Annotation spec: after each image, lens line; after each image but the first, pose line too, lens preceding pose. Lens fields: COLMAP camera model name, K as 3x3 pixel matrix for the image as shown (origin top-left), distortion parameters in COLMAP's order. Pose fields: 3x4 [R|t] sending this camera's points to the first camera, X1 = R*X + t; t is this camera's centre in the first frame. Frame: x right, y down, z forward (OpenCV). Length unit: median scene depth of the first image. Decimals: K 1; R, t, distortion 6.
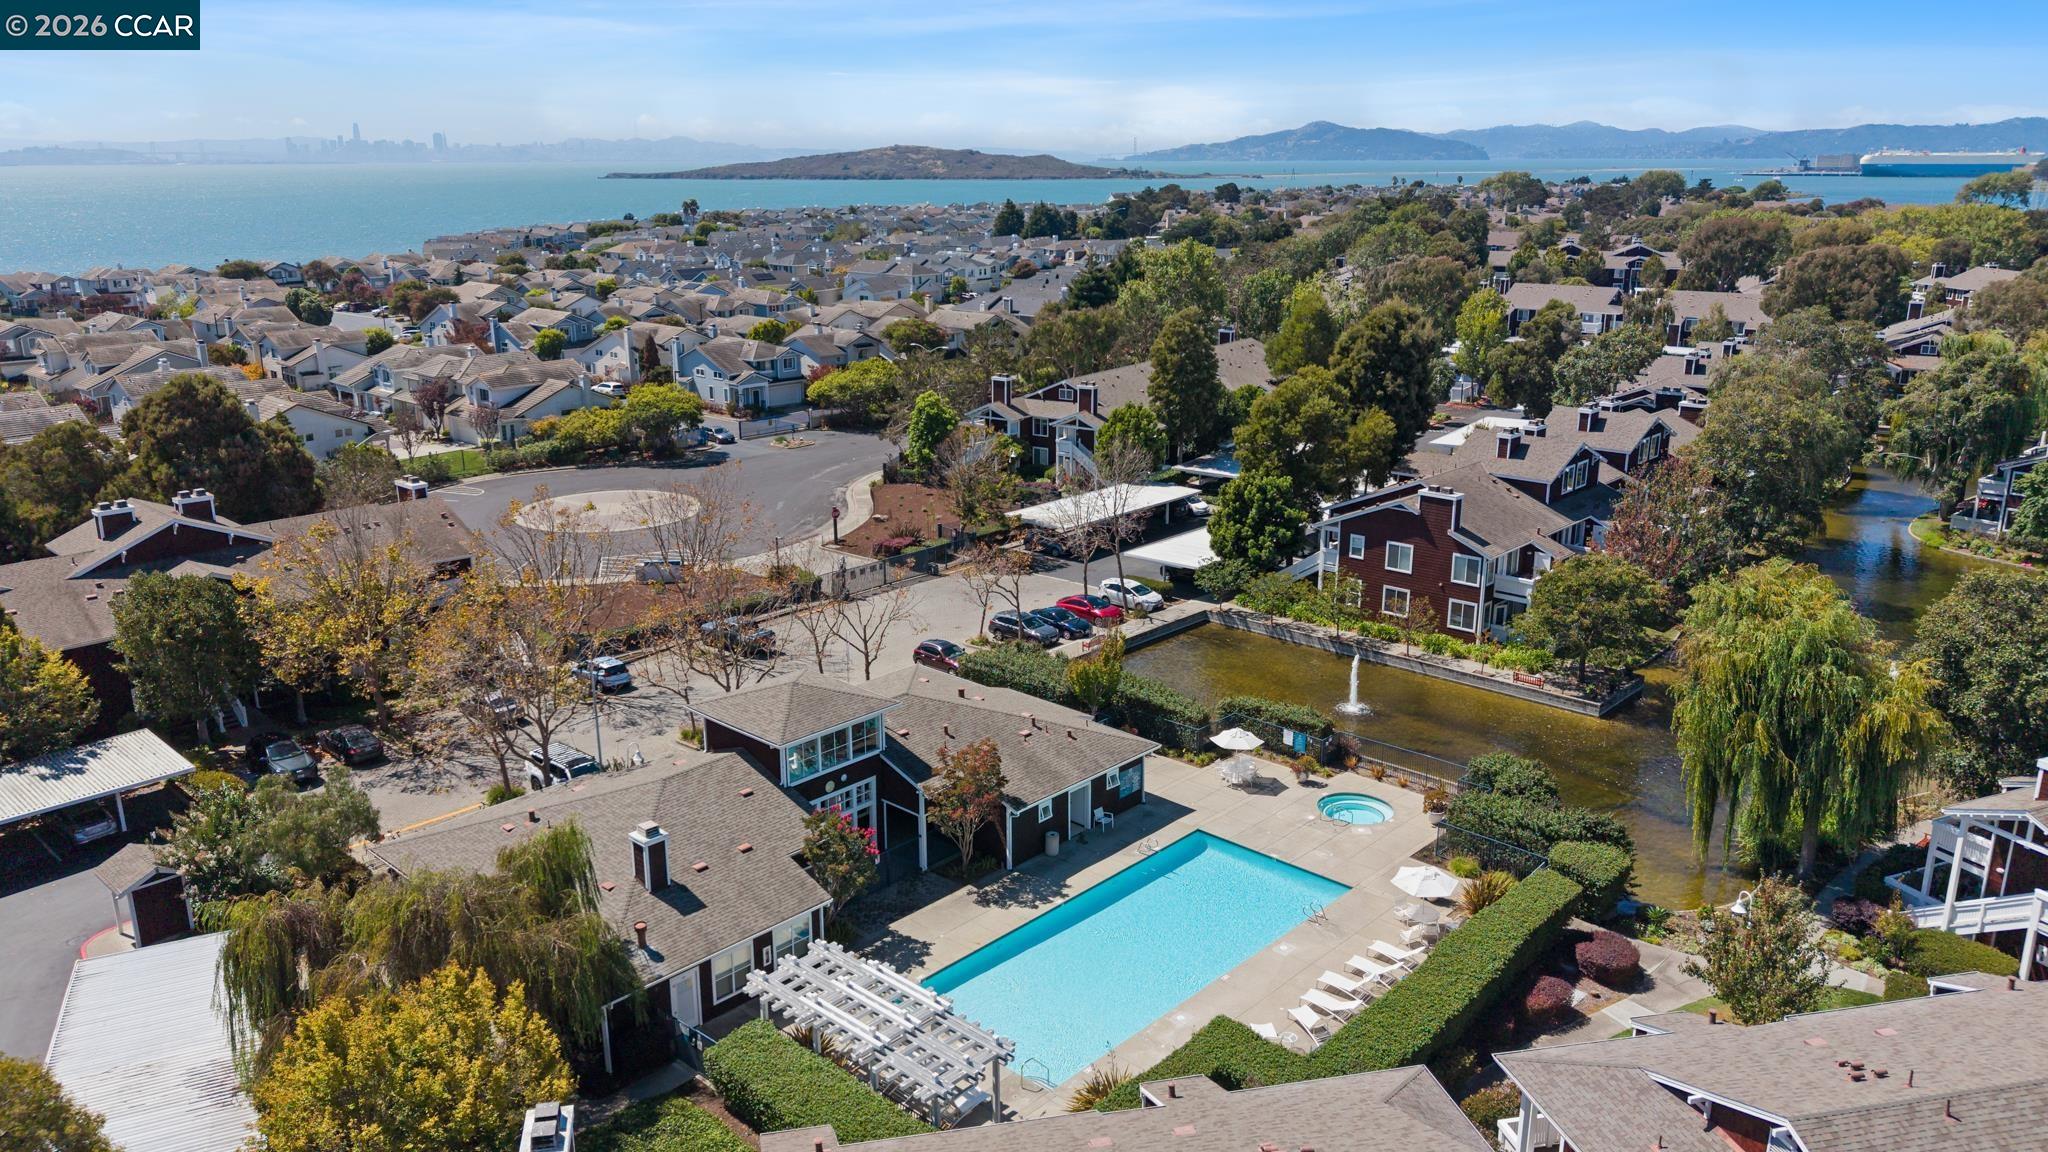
lens RADIAL K [[1440.0, 0, 1024.0], [0, 1440.0, 576.0], [0, 0, 1]] dist [0.038701, -0.117804]
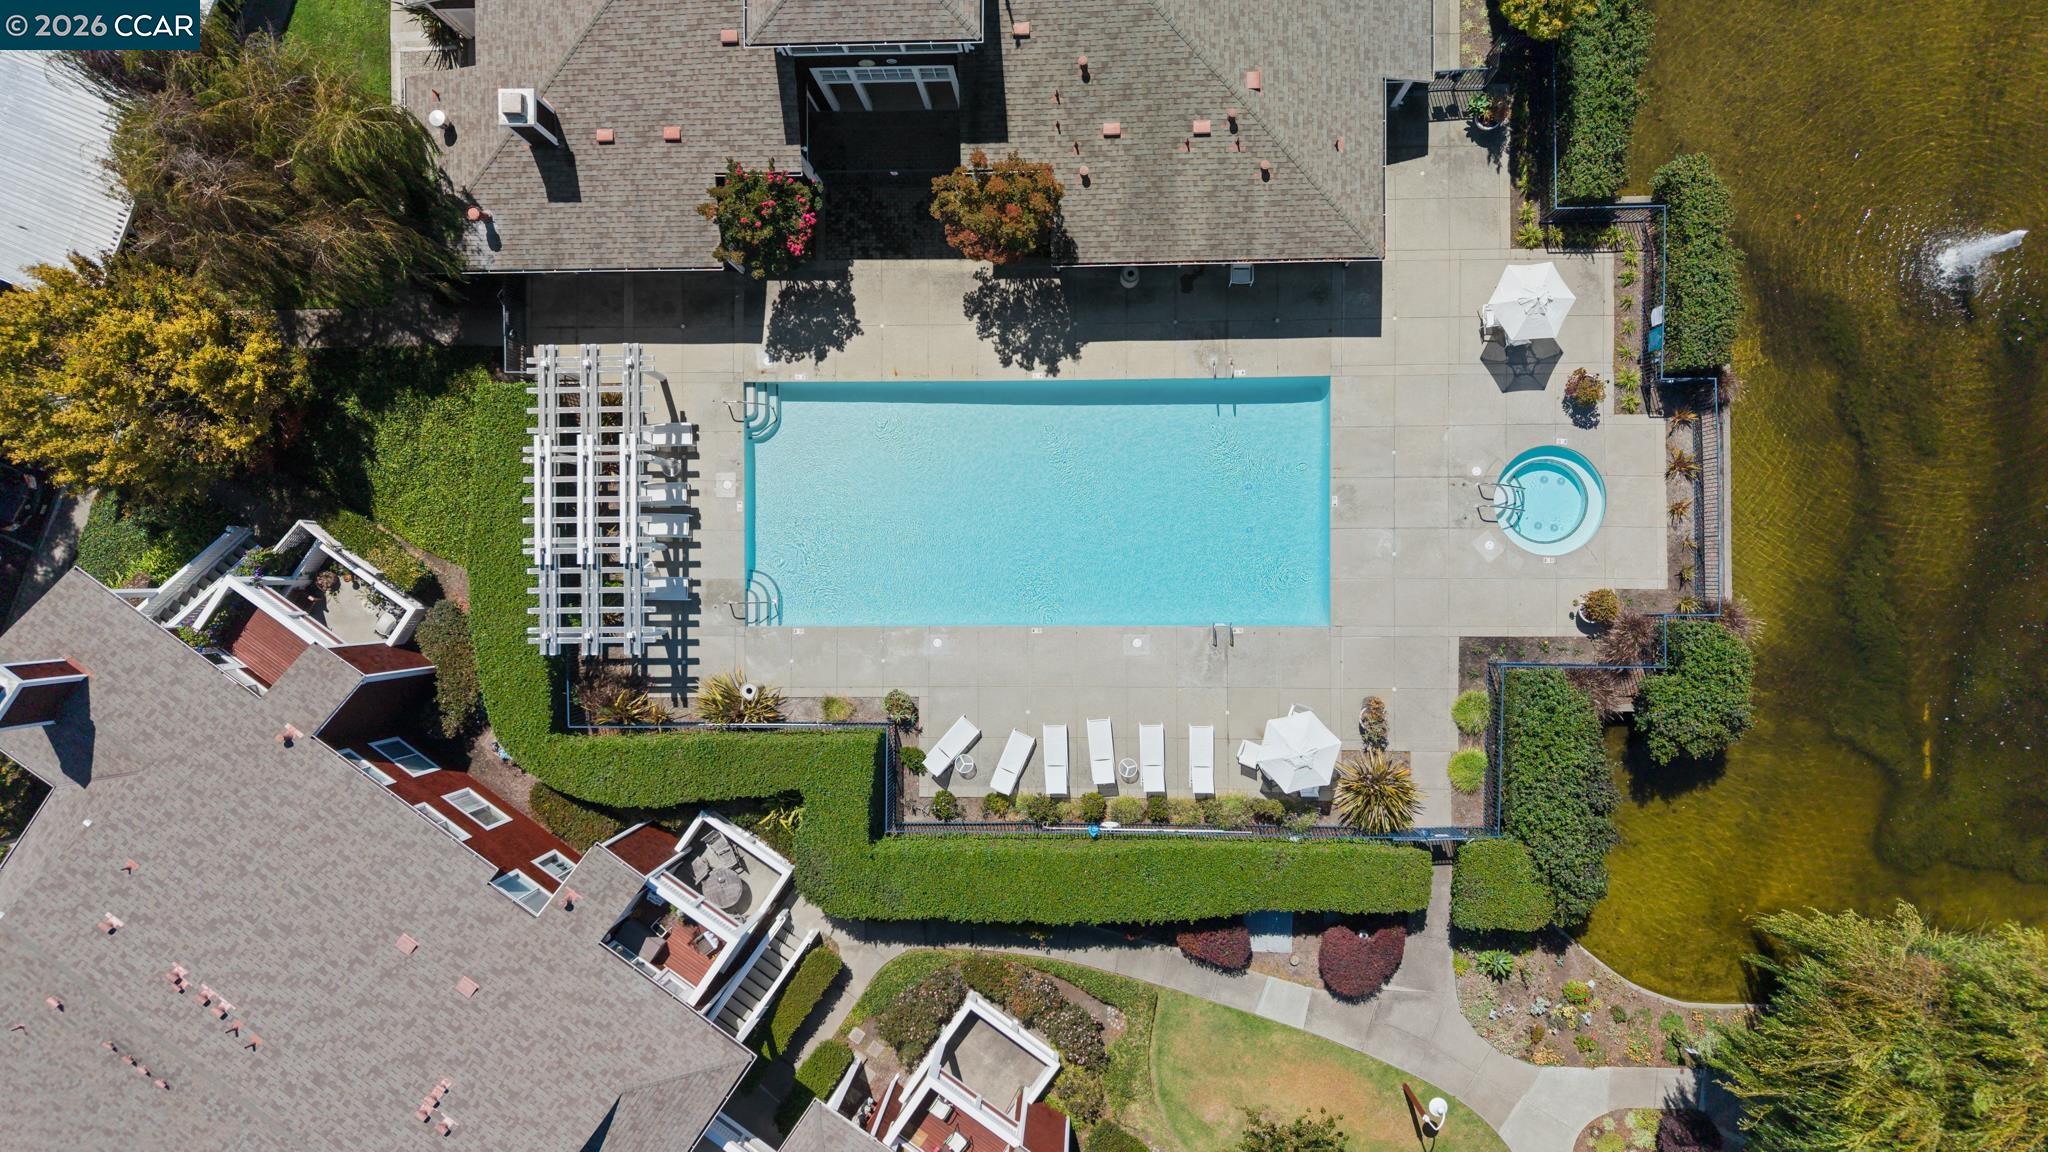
lens RADIAL K [[1440.0, 0, 1024.0], [0, 1440.0, 576.0], [0, 0, 1]] dist [0.038701, -0.117804]
pose [[0.691263, 0.722289, -0.021281, 0.076377], [-0.166278, 0.187658, 0.968058, -0.340919], [0.703212, -0.665644, 0.249822, 0.488720]]
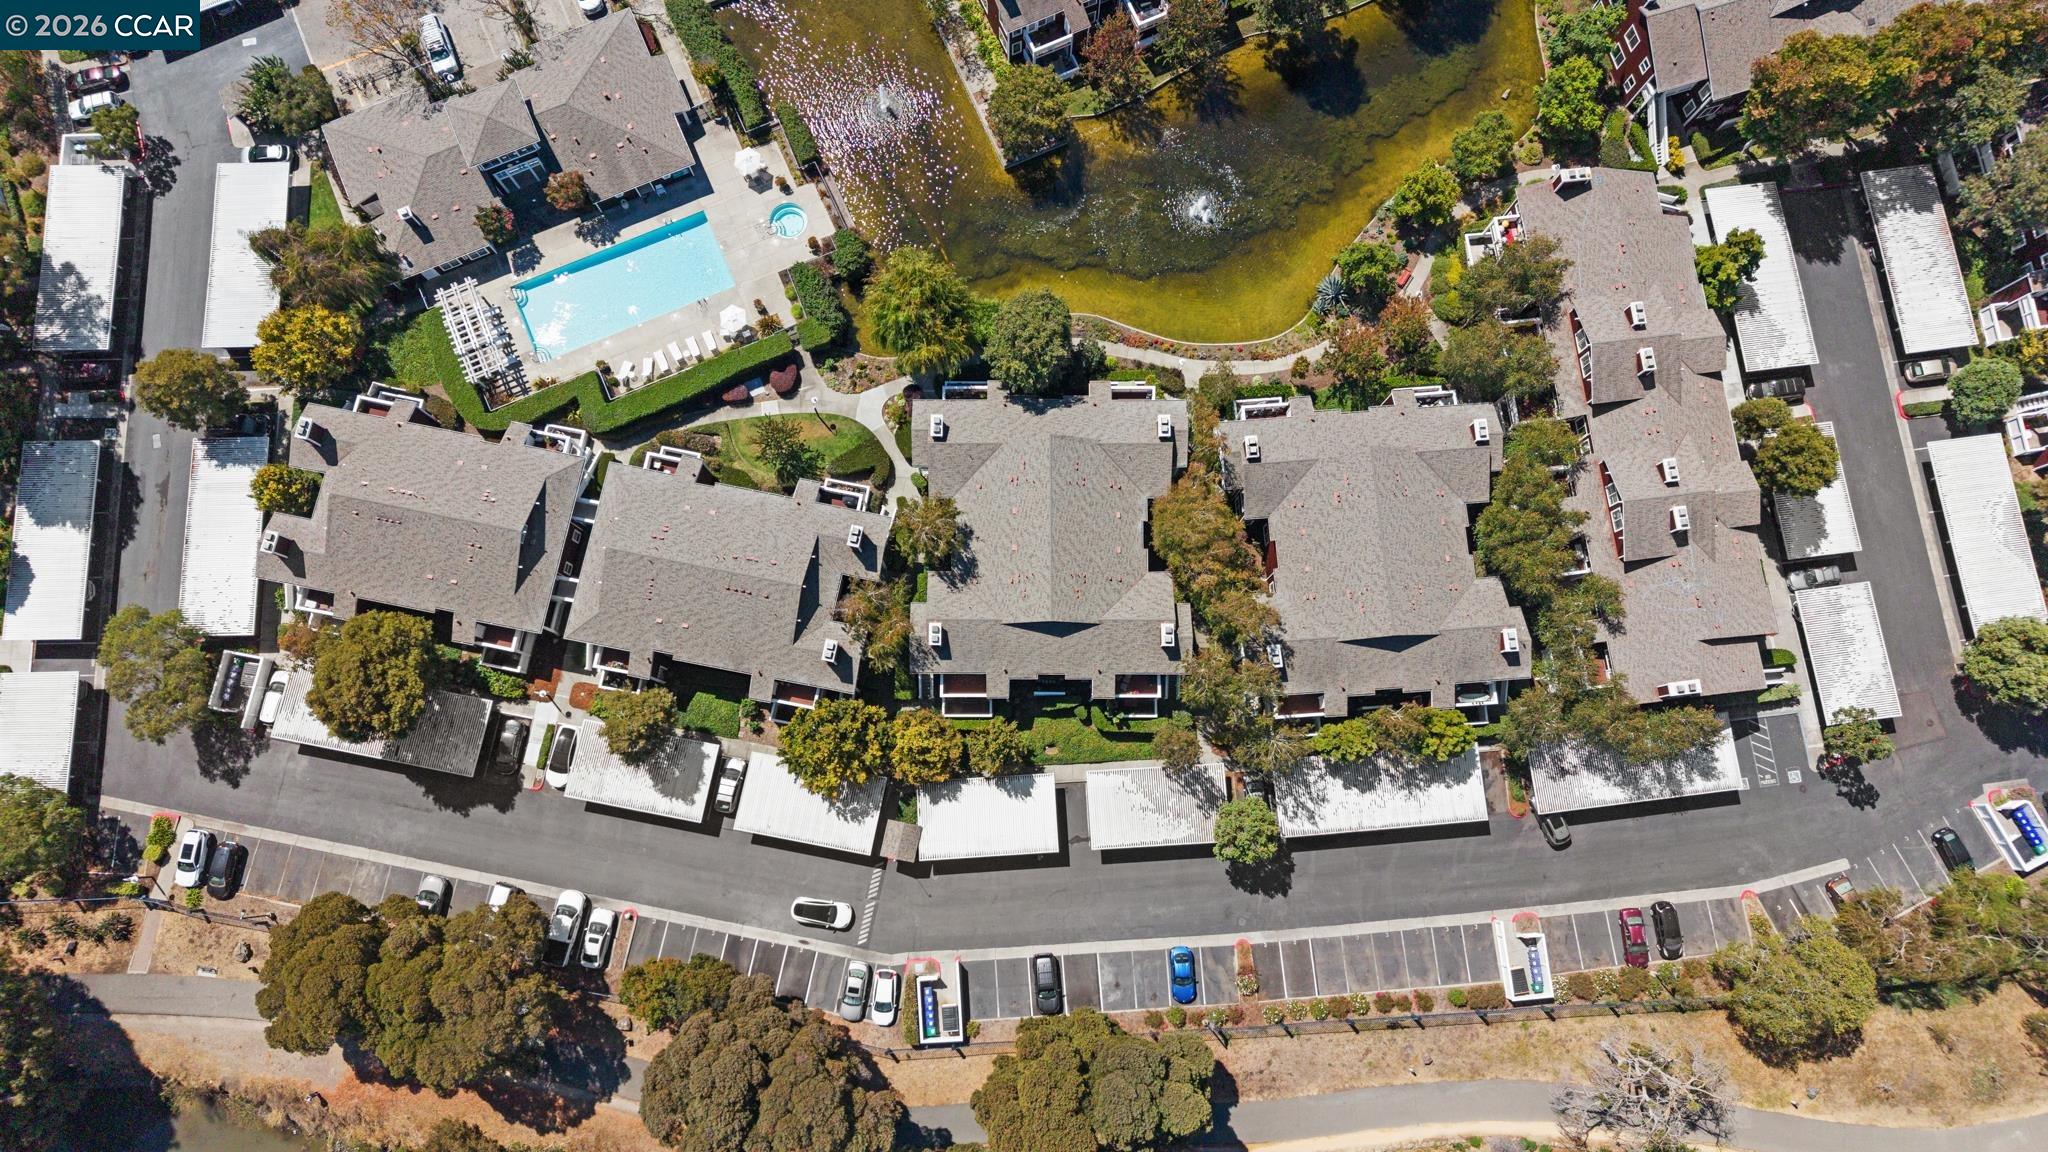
lens RADIAL K [[1440.0, 0, 1024.0], [0, 1440.0, 576.0], [0, 0, 1]] dist [0.038701, -0.117804]
pose [[0.921594, 0.383449, -0.060254, 0.631352], [-0.122302, 0.434189, 0.892481, -1.083638], [0.368383, -0.815136, 0.447043, -0.113923]]
